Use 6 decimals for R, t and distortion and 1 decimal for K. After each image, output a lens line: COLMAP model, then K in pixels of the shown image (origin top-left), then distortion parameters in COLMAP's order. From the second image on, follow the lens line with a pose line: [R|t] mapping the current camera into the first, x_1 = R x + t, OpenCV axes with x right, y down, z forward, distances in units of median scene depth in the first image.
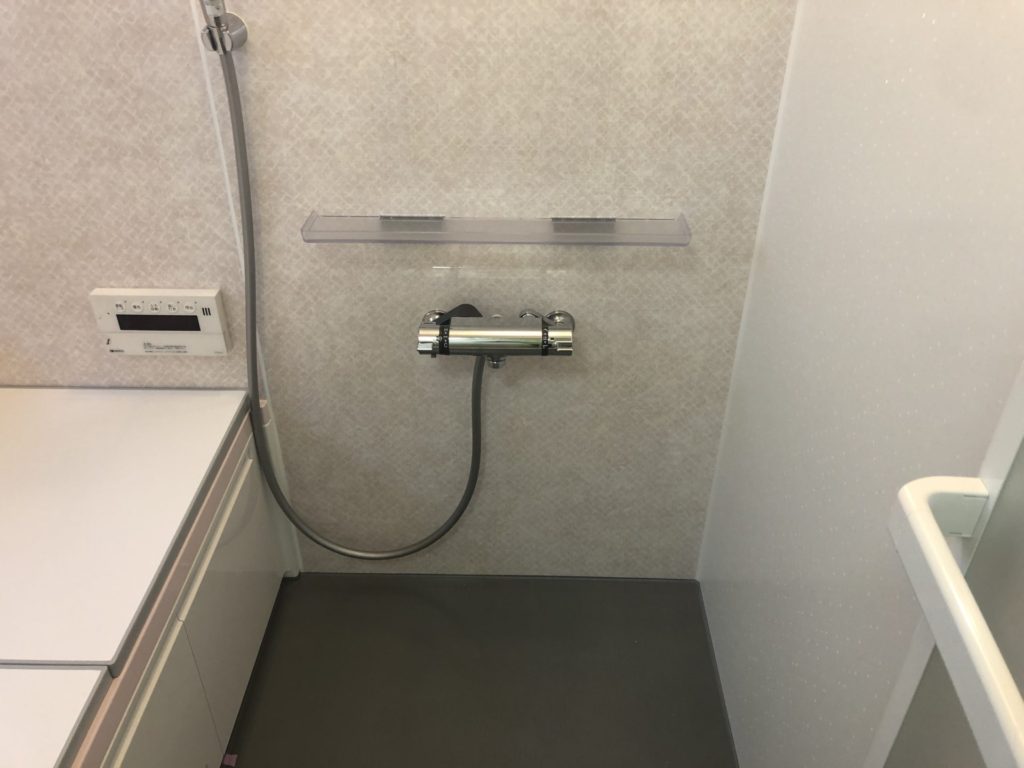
lens RADIAL K [[840.7, 0, 512.0], [0, 840.7, 384.0], [0, 0, 1]] dist [0.039683, -0.016108]
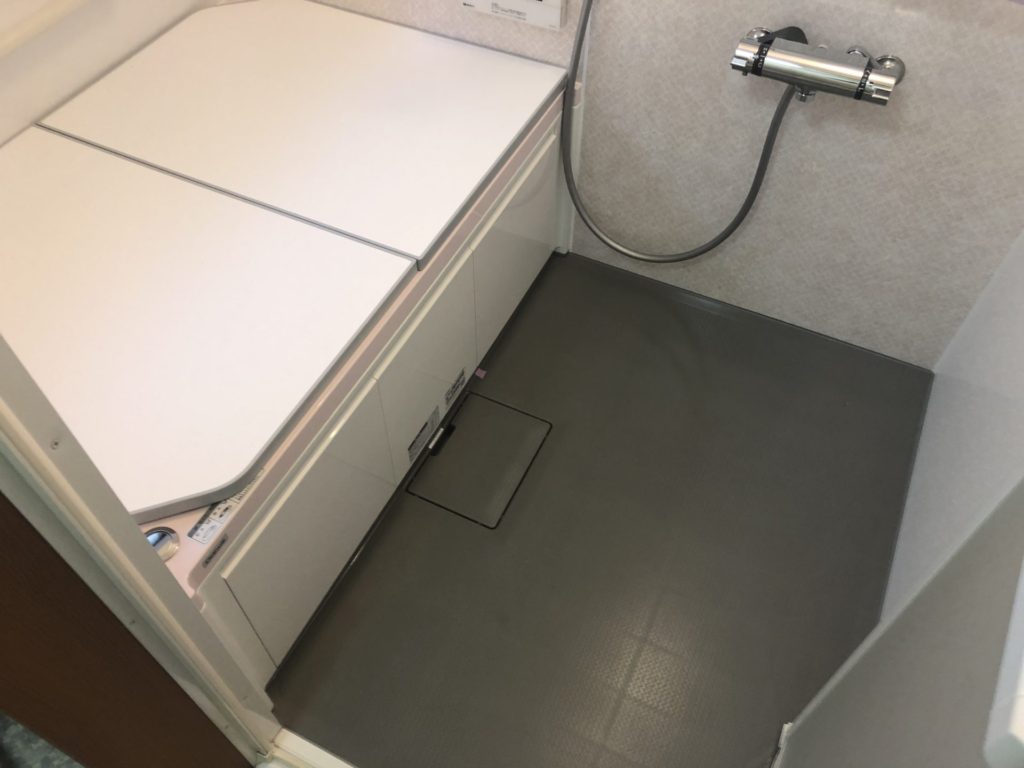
lens RADIAL K [[840.7, 0, 512.0], [0, 840.7, 384.0], [0, 0, 1]] dist [0.039683, -0.016108]
pose [[0.908939, 0.327757, -0.257692, 0.033386], [-0.232759, 0.911693, 0.338583, 0.024173], [0.345909, -0.247771, 0.904962, -0.106418]]
